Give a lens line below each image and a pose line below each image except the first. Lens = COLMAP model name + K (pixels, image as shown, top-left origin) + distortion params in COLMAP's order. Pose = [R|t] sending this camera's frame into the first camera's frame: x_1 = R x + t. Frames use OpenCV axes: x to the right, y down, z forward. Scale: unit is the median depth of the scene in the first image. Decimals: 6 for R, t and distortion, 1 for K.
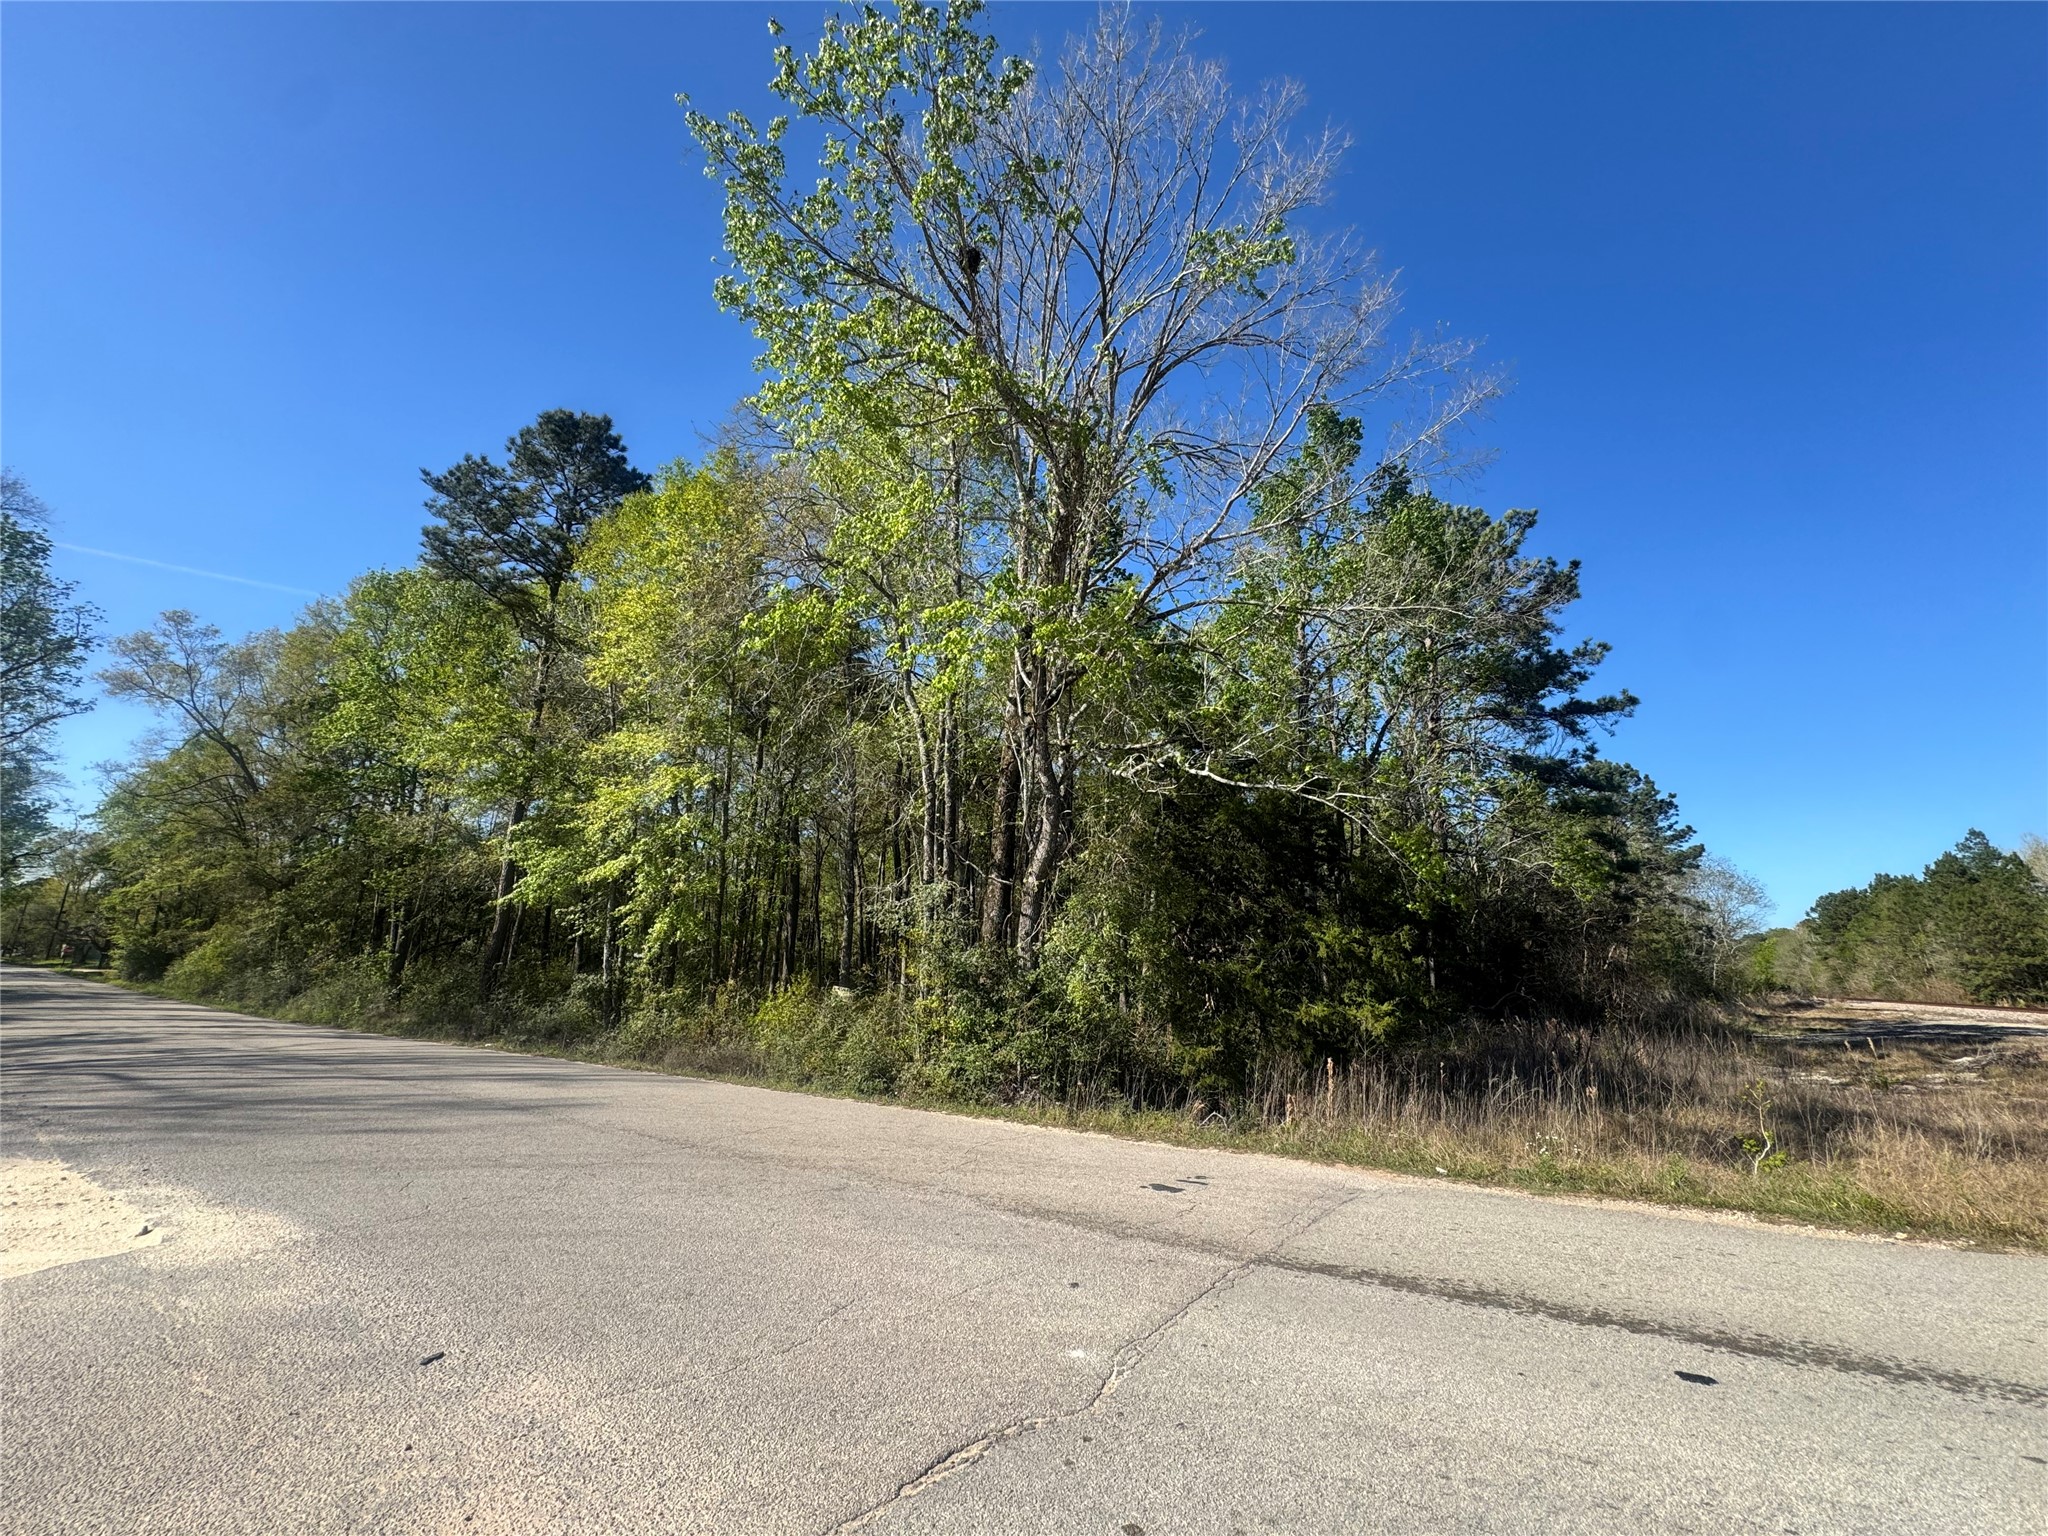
lens RADIAL K [[819.7, 0, 1024.0], [0, 819.7, 768.0], [0, 0, 1]] dist [-0.000723, 0.000302]
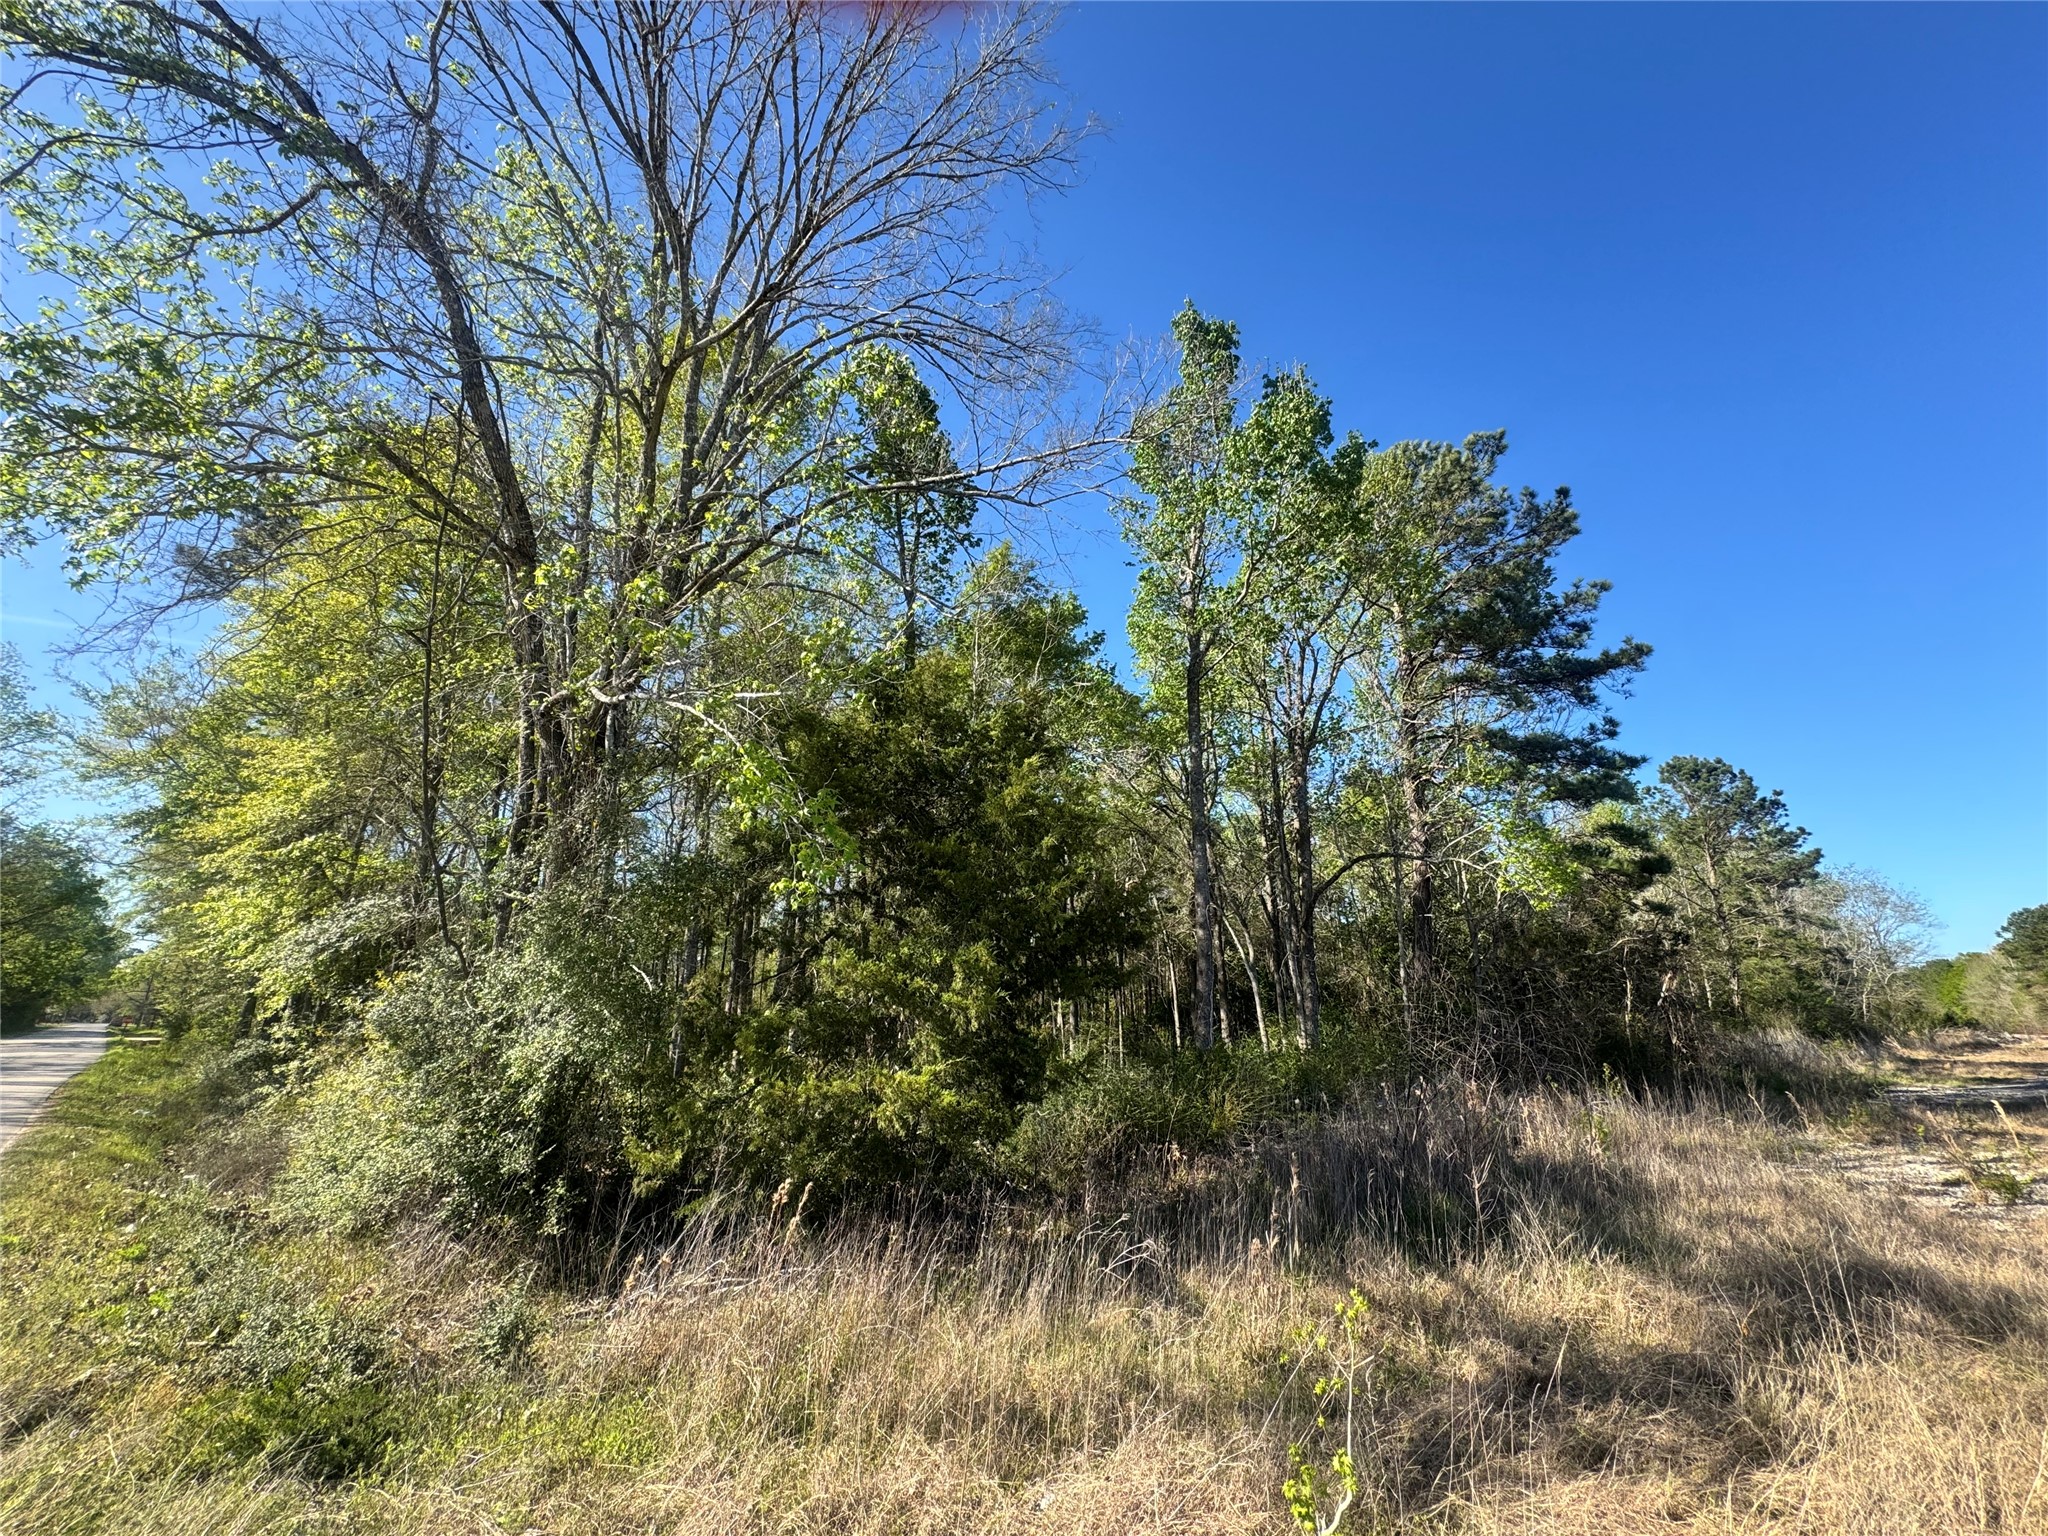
lens RADIAL K [[819.0, 0, 1023.8], [0, 819.0, 770.1], [0, 0, 1]] dist [0.000088, -0.000101]
pose [[0.992997, -0.054423, -0.104854, 0.223564], [0.048357, 0.997053, -0.059551, 0.044893], [0.107786, 0.054064, 0.992703, 0.167112]]
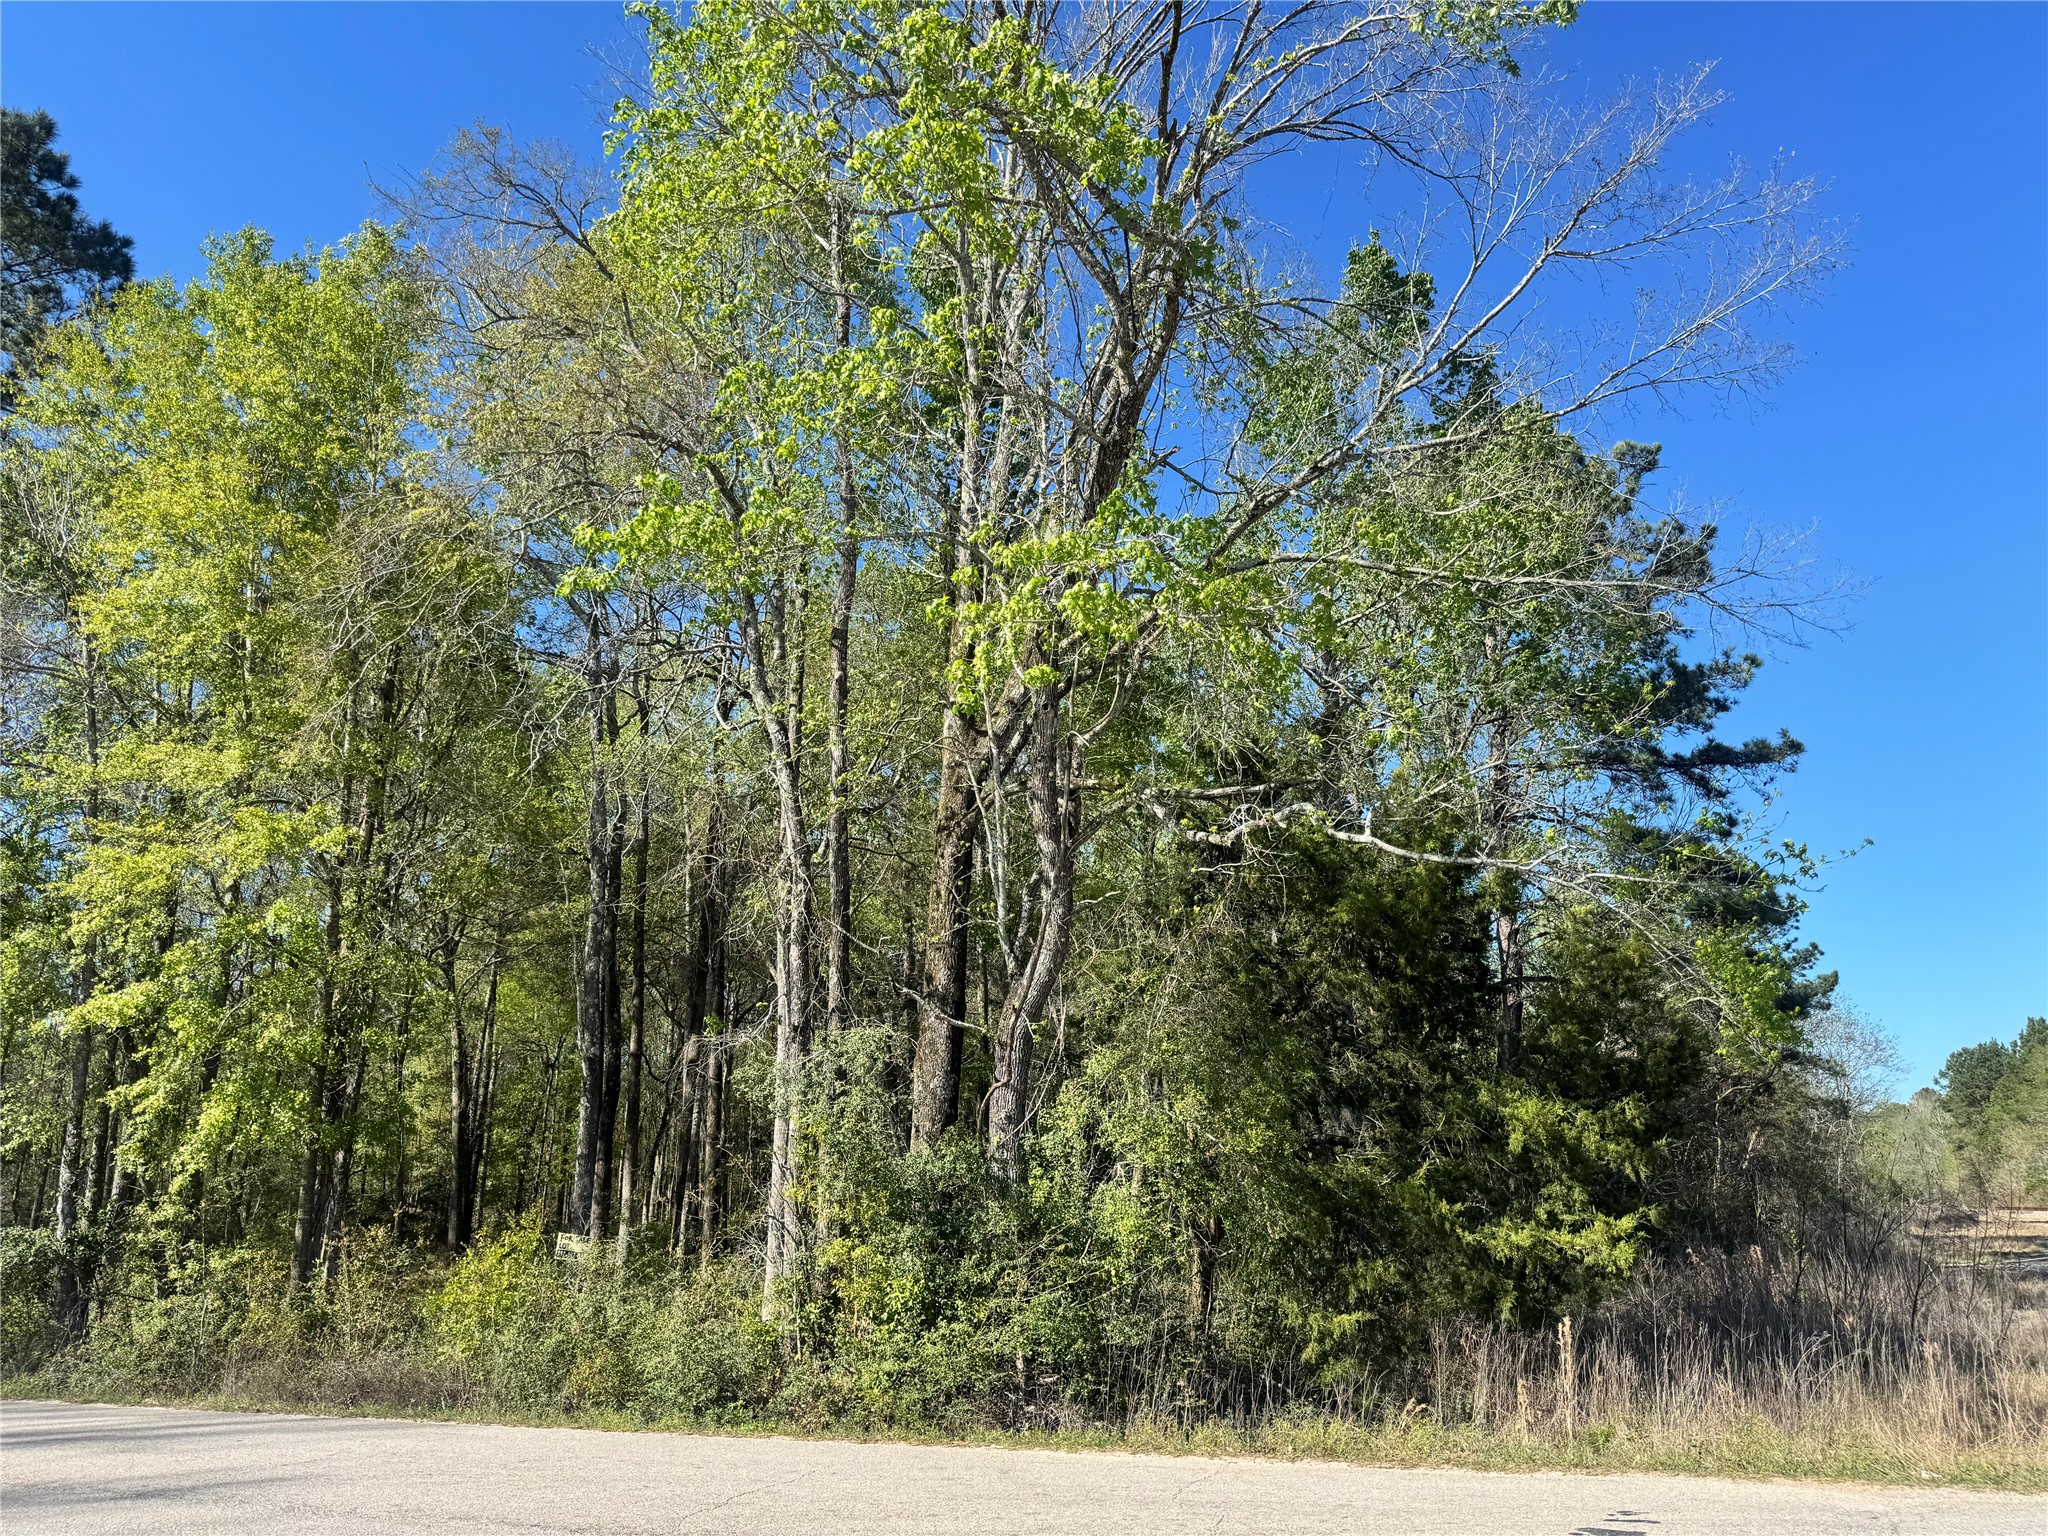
lens RADIAL K [[1429.1, 0, 1011.4], [0, 1429.1, 762.3], [0, 0, 1]] dist [0.097058, -0.123237]
pose [[0.977635, 0.033975, 0.207548, -0.095903], [-0.023797, 0.998398, -0.051342, 0.003661], [-0.208960, 0.045254, 0.976876, 0.008779]]
